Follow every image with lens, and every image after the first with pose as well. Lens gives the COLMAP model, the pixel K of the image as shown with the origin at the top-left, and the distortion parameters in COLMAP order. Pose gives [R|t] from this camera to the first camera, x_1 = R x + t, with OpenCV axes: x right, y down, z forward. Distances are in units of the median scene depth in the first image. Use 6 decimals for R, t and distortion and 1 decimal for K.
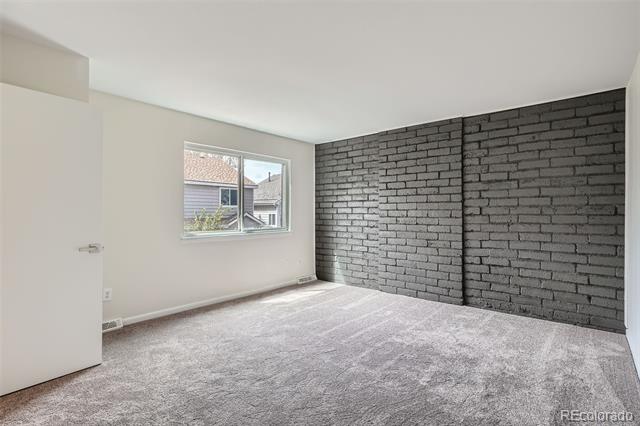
lens RADIAL K [[310.5, 0, 320.1], [0, 310.5, 214.0], [0, 0, 1]] dist [-0.002686, 0.000999]
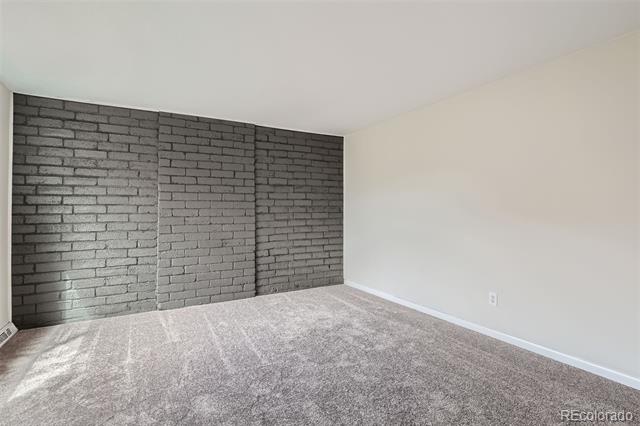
lens RADIAL K [[310.5, 0, 322.5], [0, 310.5, 207.4], [0, 0, 1]] dist [-0.002686, 0.000999]
pose [[0.359275, 0.007826, 0.933199, -0.468042], [0.008532, 0.999895, -0.011670, -0.003724], [-0.933193, 0.012155, 0.359170, 0.374598]]
